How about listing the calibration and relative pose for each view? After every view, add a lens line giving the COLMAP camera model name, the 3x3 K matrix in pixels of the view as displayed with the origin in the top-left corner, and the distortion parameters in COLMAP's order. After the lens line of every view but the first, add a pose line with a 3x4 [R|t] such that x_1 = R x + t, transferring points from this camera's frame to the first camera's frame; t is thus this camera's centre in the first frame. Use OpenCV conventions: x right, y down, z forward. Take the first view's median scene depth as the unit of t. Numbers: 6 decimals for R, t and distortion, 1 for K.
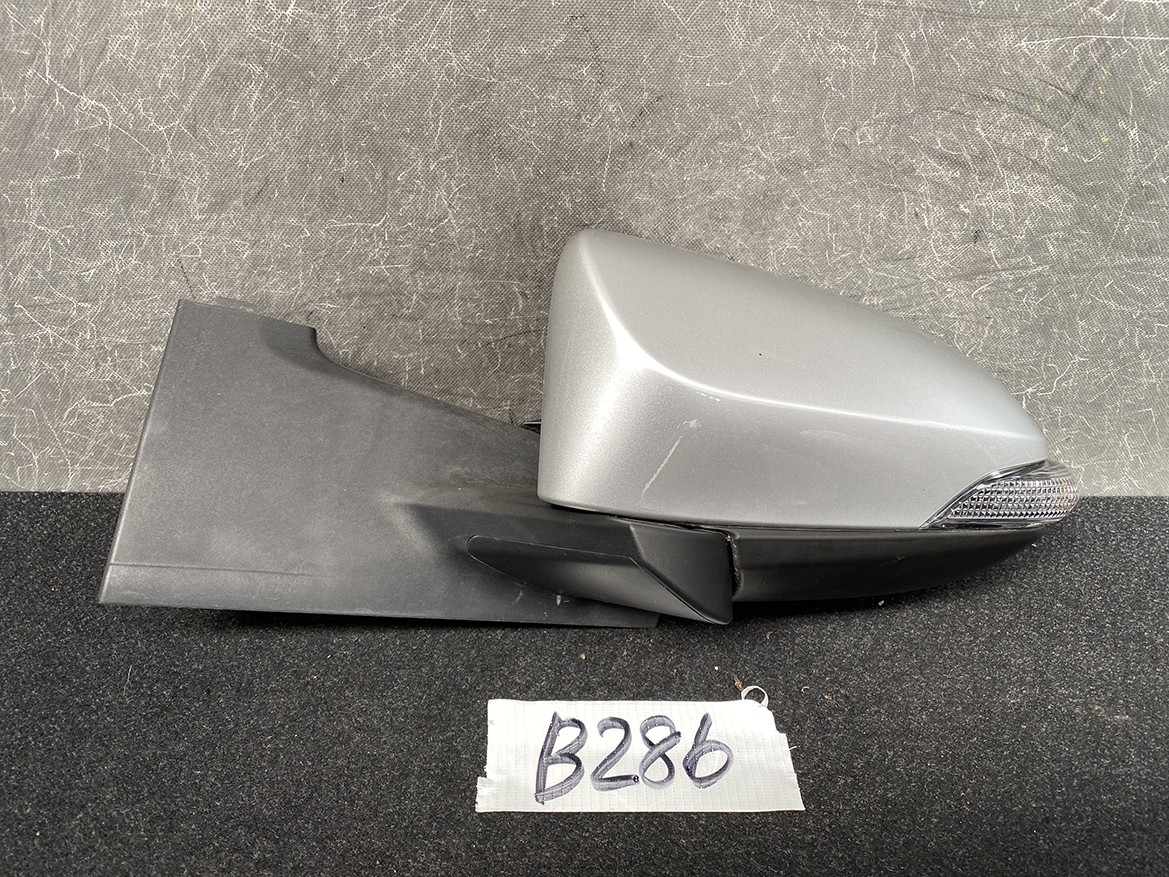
lens RADIAL K [[908.2, 0, 574.2], [0, 908.2, 433.6], [0, 0, 1]] dist [-0.002937, -0.002289]
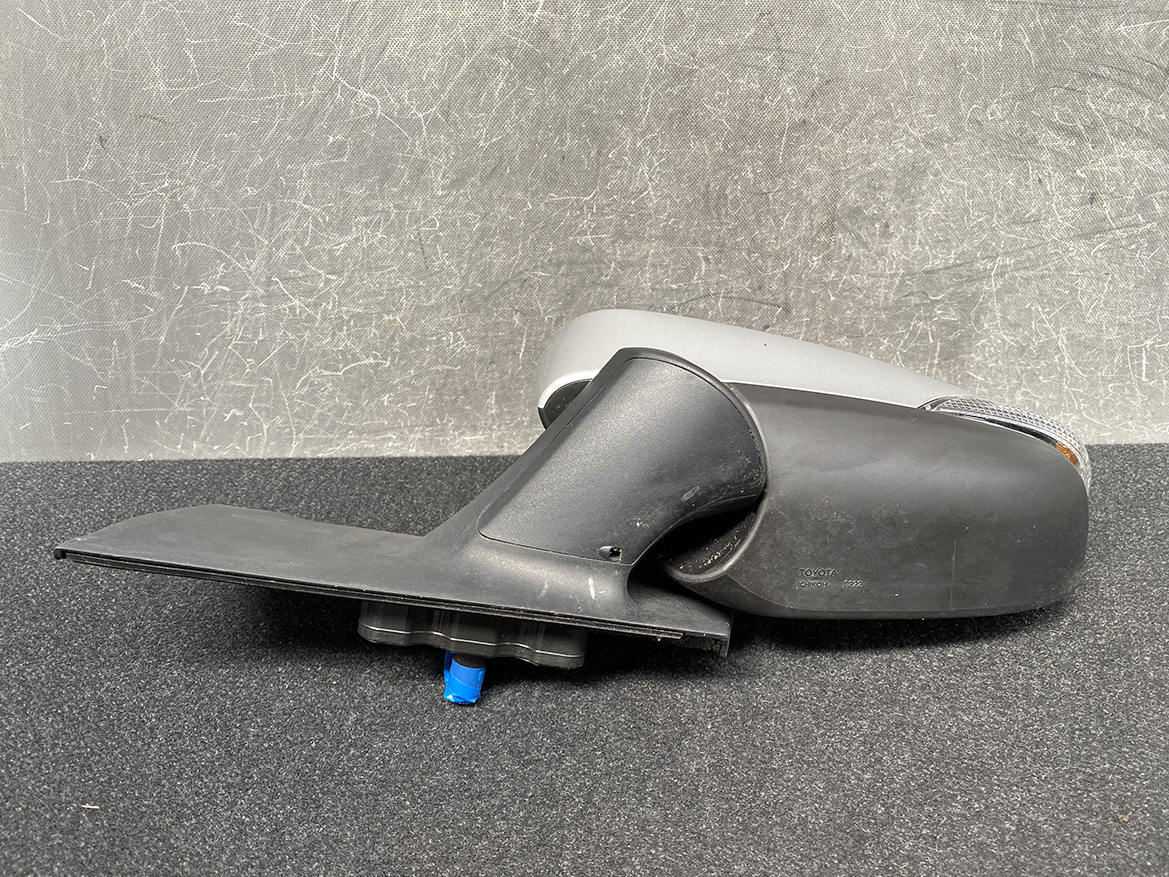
lens RADIAL K [[908.0, 0, 584.4], [0, 908.0, 442.5], [0, 0, 1]] dist [-0.013241, 0.008086]
pose [[0.999514, -0.030751, -0.005030, -0.224820], [0.029311, 0.982656, -0.183107, 0.298230], [0.010574, 0.182871, 0.983080, -0.101792]]
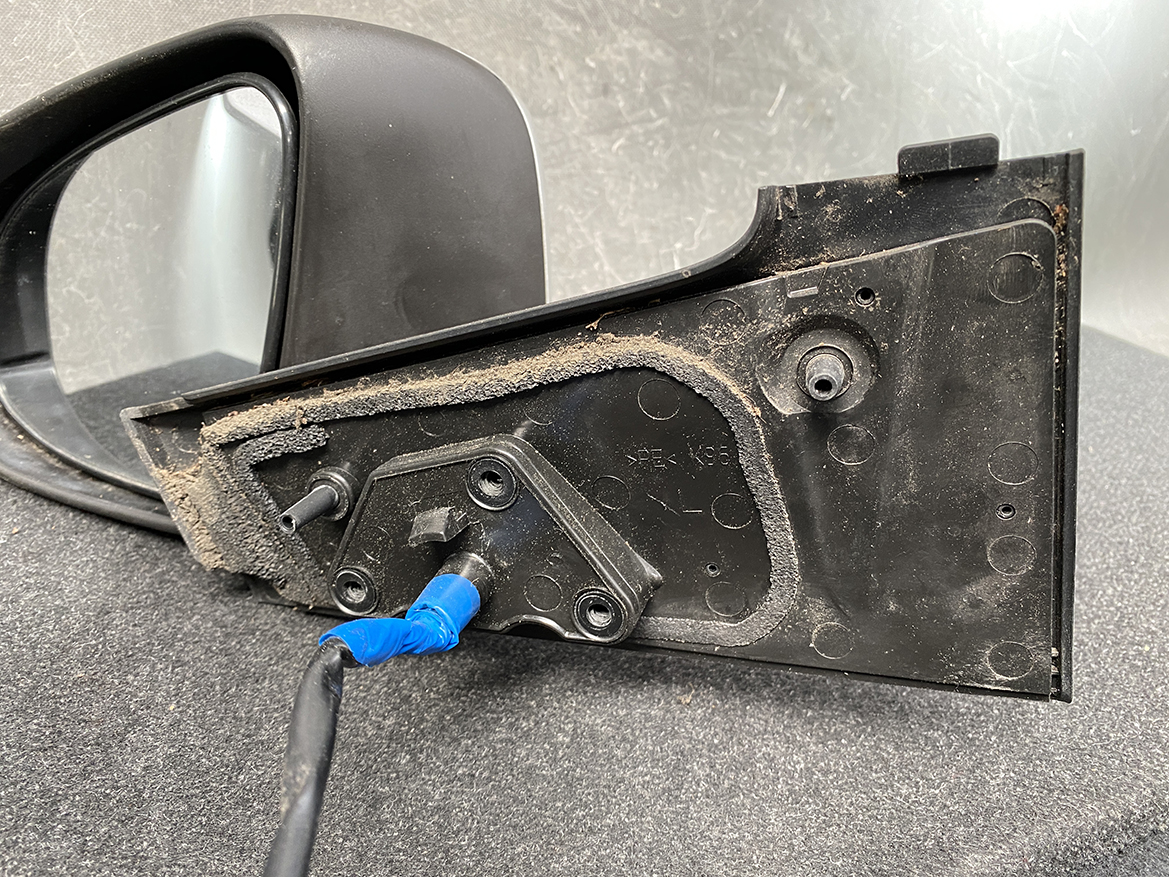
lens RADIAL K [[911.8, 0, 584.5], [0, 911.8, 438.5], [0, 0, 1]] dist [-0.020938, 0.017929]
pose [[0.911345, -0.139910, 0.387138, -0.079663], [0.219904, 0.960498, -0.170546, 0.398459], [-0.347984, 0.240560, 0.906111, 0.095325]]
